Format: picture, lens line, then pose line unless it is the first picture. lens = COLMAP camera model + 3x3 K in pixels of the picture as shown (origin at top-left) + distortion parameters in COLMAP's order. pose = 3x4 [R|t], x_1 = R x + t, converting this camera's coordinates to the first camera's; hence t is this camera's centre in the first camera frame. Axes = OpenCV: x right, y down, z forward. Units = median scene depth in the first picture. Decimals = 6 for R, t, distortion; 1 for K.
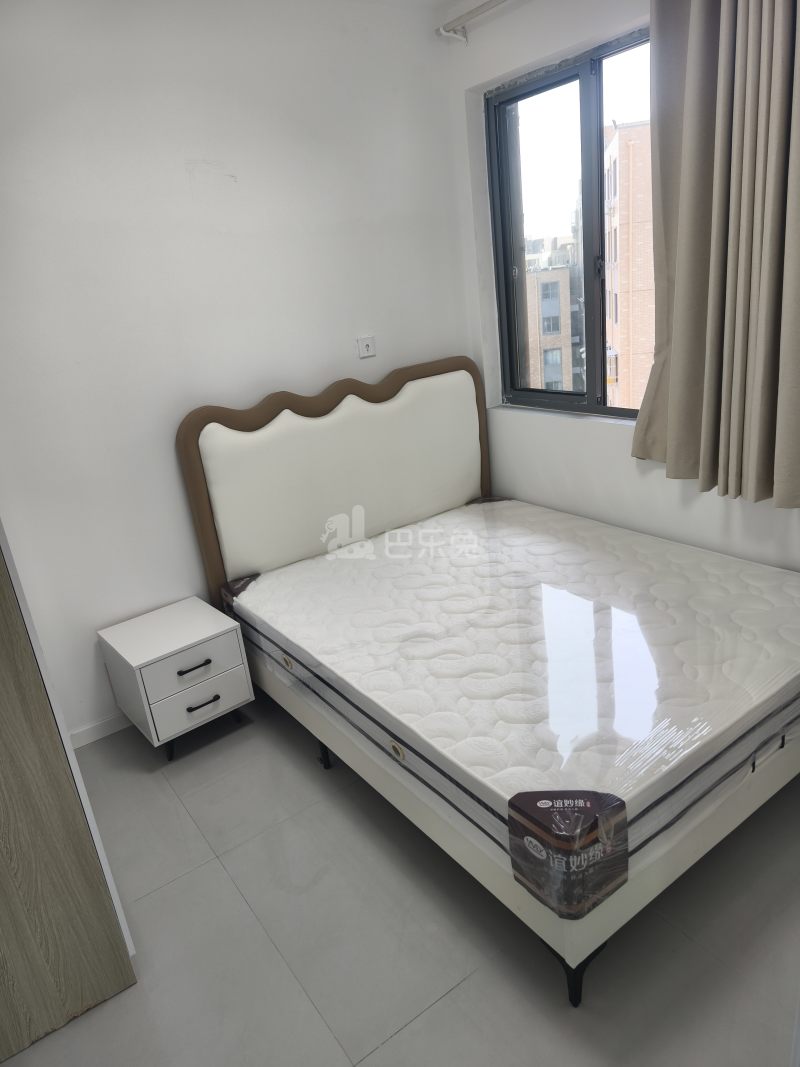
lens RADIAL K [[716.0, 0, 410.3], [0, 716.0, 539.1], [0, 0, 1]] dist [0.030796, -0.002083]
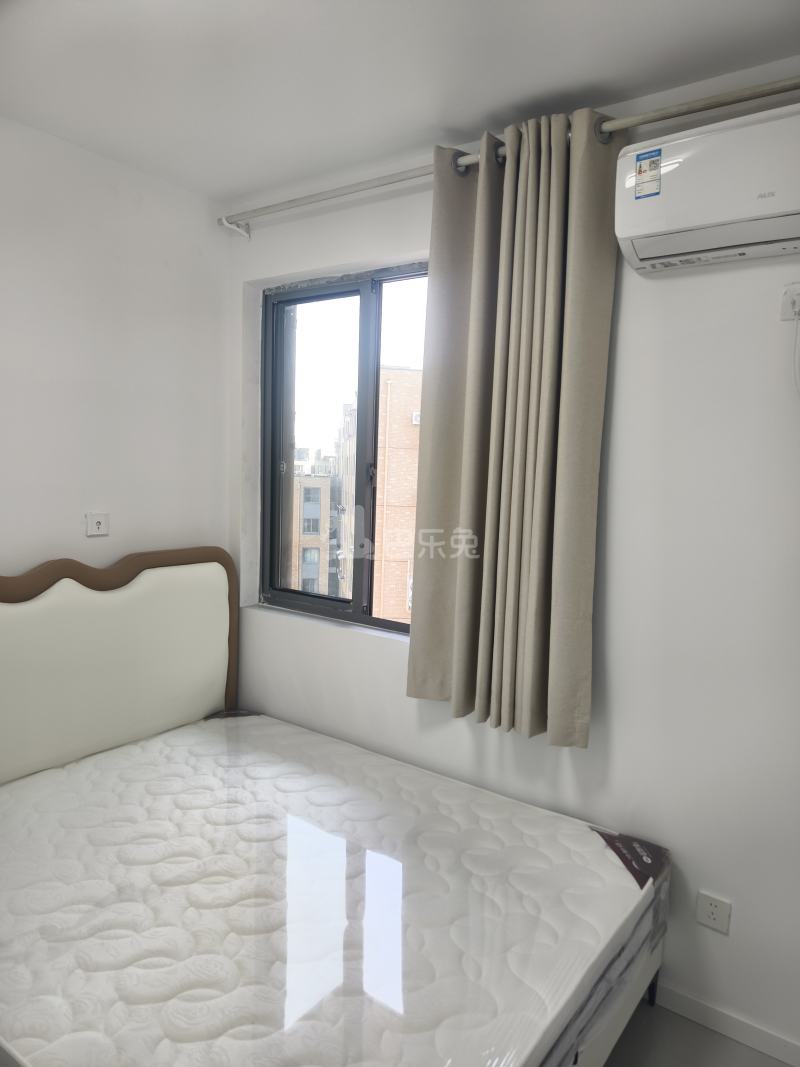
lens RADIAL K [[717.7, 0, 400.0], [0, 717.7, 533.5], [0, 0, 1]] dist [0.022275, -0.006269]
pose [[0.945761, 0.111499, 0.305128, 0.016394], [-0.024250, 0.960865, -0.275953, -0.038587], [-0.323956, 0.253586, 0.911453, 0.140117]]
